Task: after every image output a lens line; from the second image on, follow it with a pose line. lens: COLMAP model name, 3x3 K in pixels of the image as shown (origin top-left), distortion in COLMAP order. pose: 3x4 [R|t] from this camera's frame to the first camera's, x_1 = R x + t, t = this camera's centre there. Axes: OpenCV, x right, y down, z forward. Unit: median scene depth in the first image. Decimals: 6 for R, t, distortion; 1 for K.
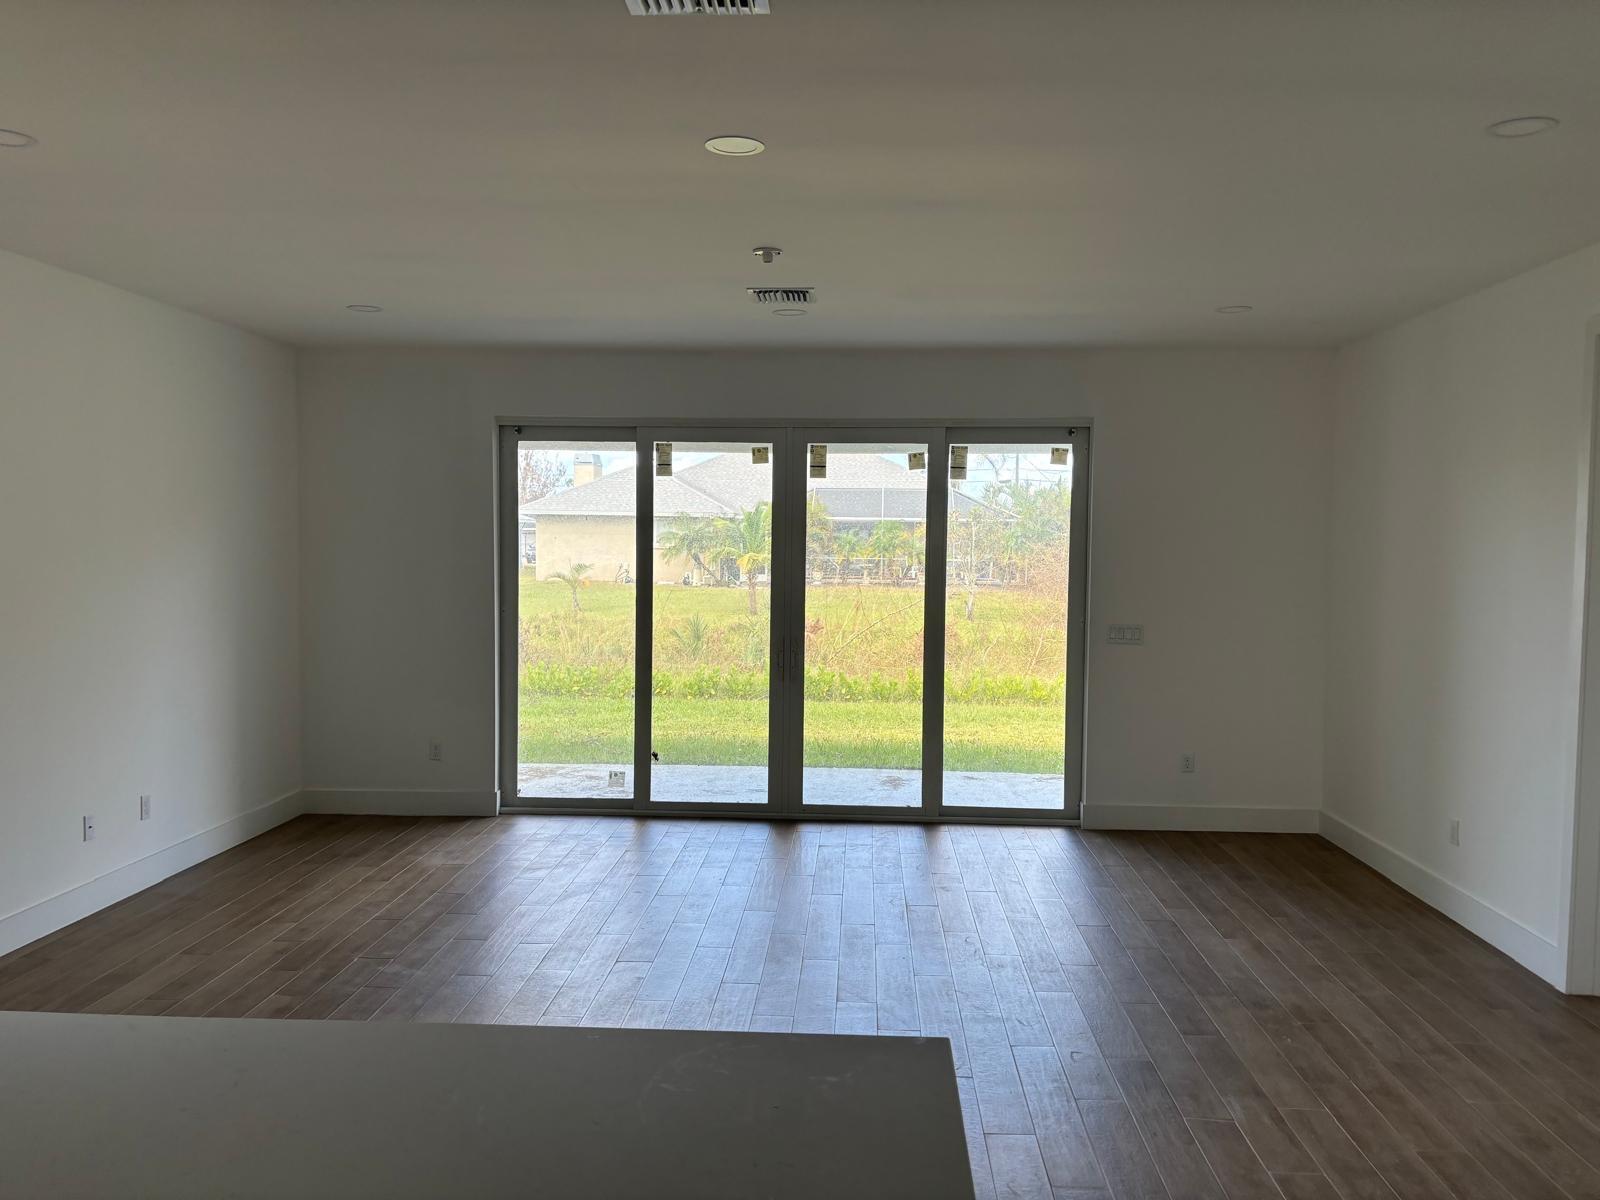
lens RADIAL K [[1199.7, 0, 800.0], [0, 1199.7, 600.0], [0, 0, 1]] dist [0.004567, -0.073953]
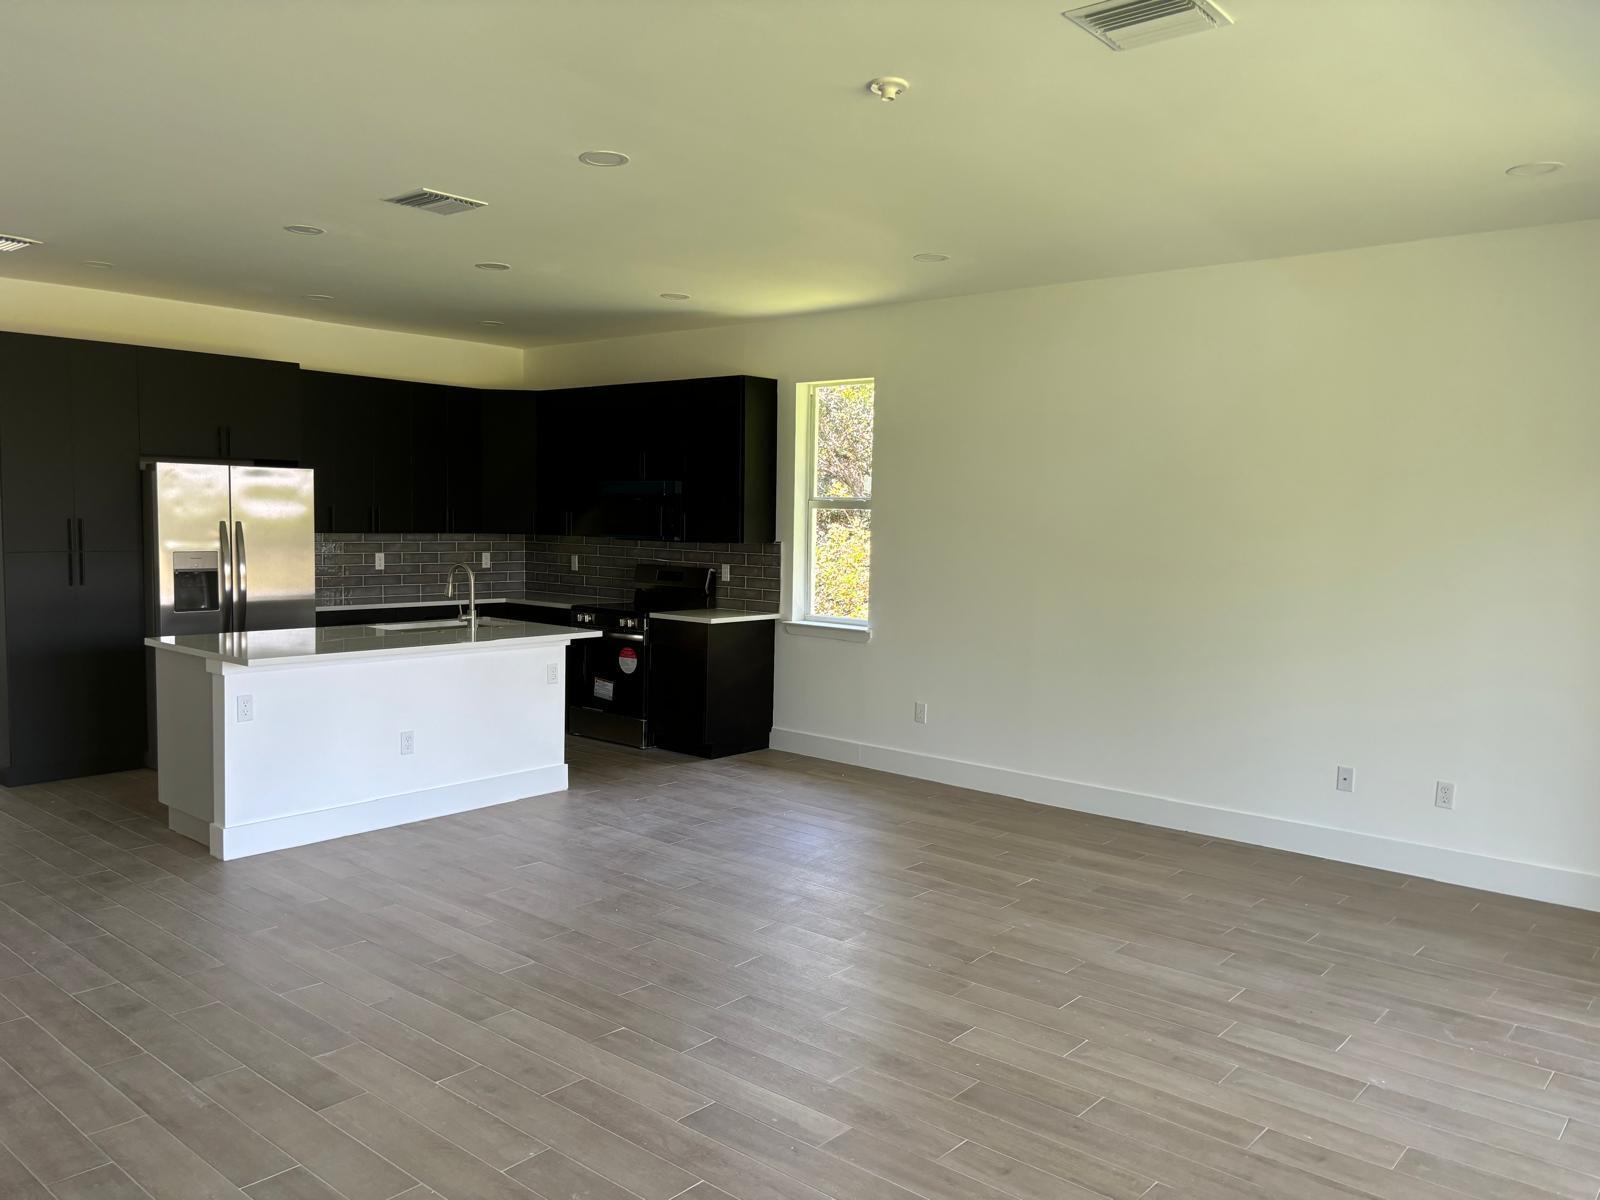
lens RADIAL K [[1199.7, 0, 800.0], [0, 1199.7, 600.0], [0, 0, 1]] dist [0.004567, -0.073953]
pose [[-0.614584, 0.037147, -0.787976, 0.684167], [-0.062731, 0.993426, 0.095759, -0.047315], [0.786353, 0.108283, -0.608214, 1.646921]]
